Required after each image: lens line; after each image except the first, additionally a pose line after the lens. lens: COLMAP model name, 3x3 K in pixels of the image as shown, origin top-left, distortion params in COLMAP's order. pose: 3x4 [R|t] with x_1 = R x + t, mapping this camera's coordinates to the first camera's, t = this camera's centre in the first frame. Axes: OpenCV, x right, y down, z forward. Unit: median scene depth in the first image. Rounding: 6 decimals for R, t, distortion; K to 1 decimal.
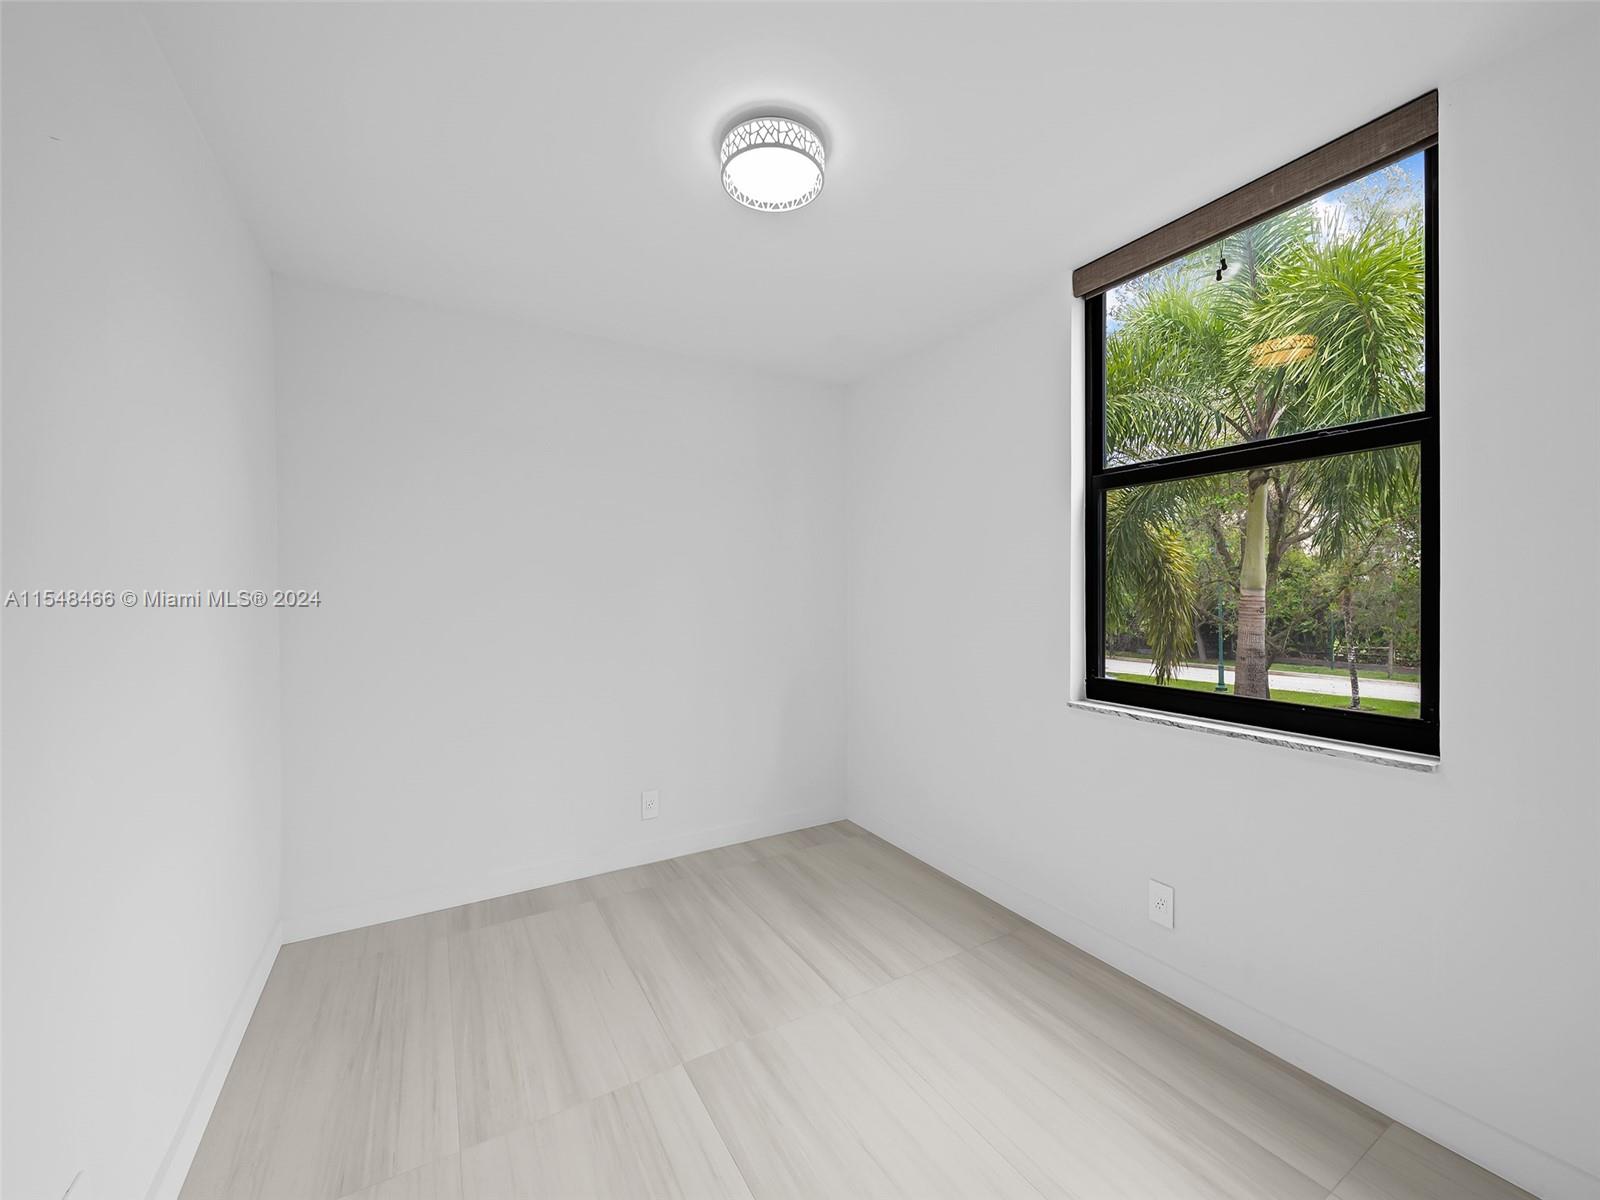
lens RADIAL K [[643.2, 0, 805.0], [0, 643.2, 595.1], [0, 0, 1]] dist [0.001250, -0.000143]
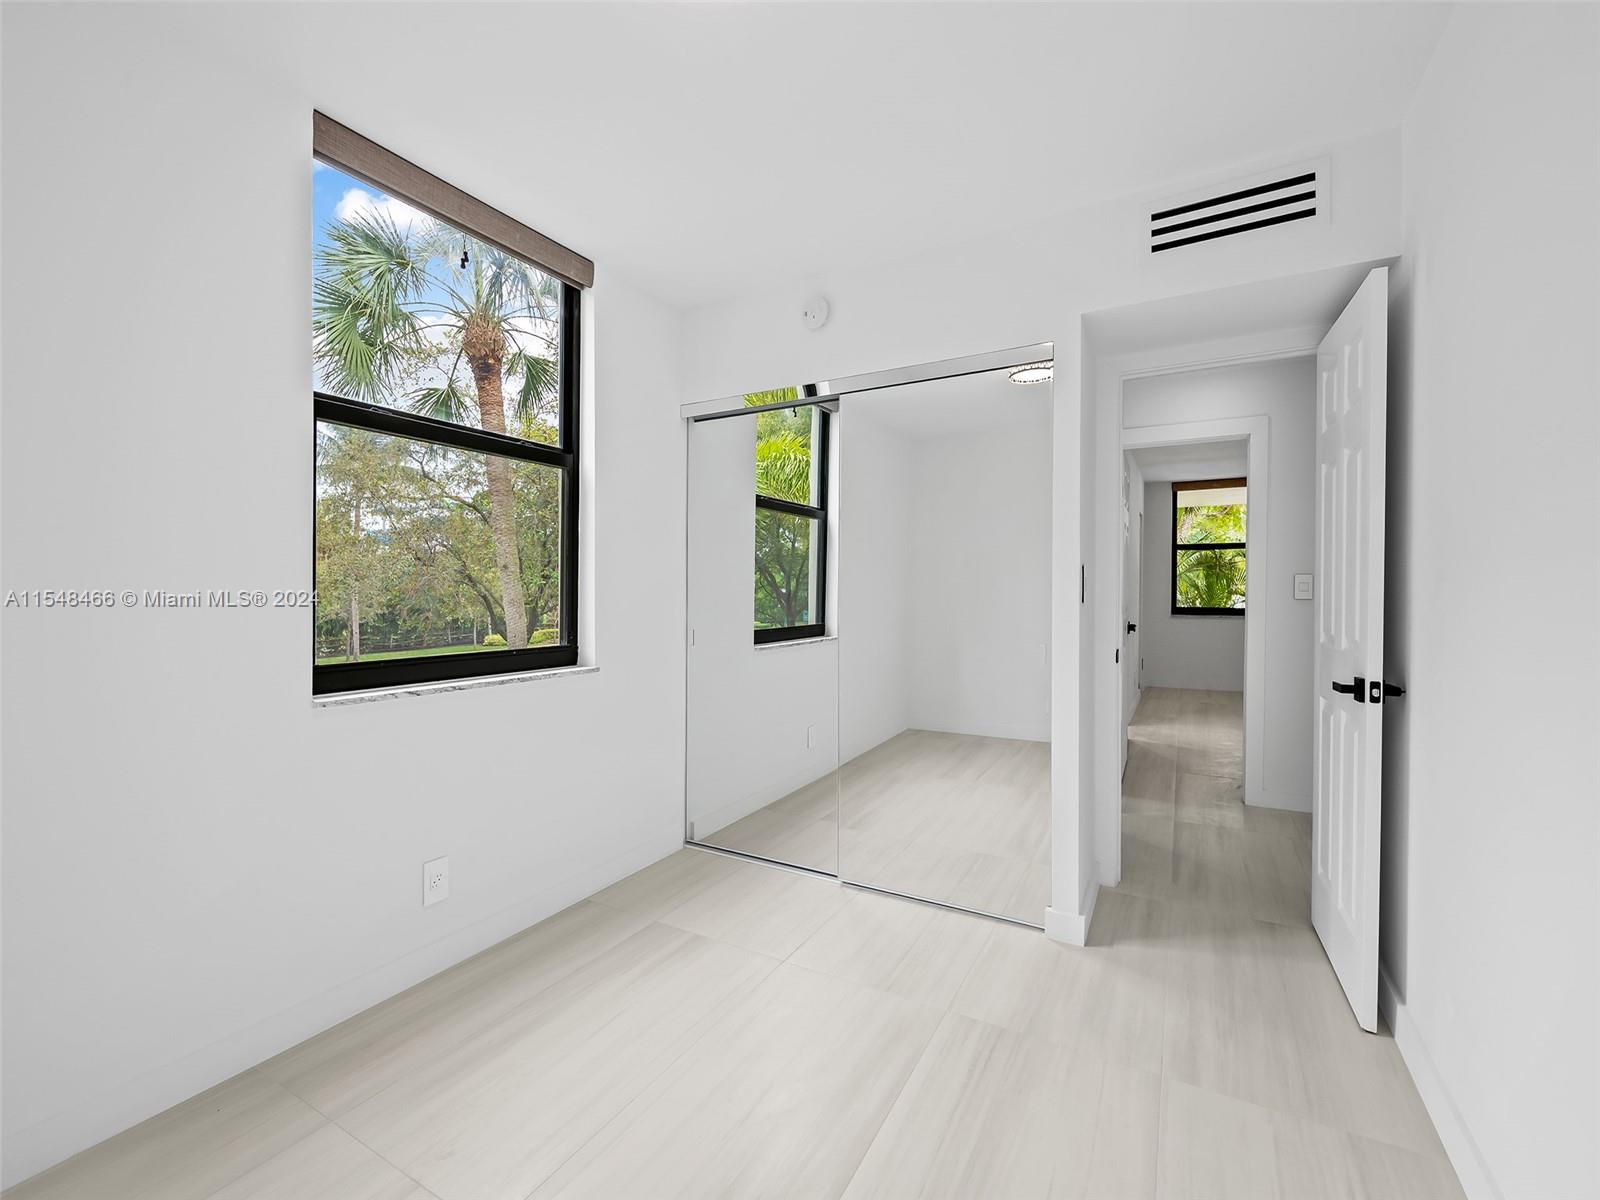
lens RADIAL K [[695.6, 0, 811.4], [0, 695.6, 588.0], [0, 0, 1]] dist [0.001454, -0.000787]
pose [[-0.524818, 0.005279, 0.851198, -0.662328], [-0.002069, 0.999970, -0.007477, 0.052298], [-0.851212, -0.005685, -0.524791, 1.133608]]
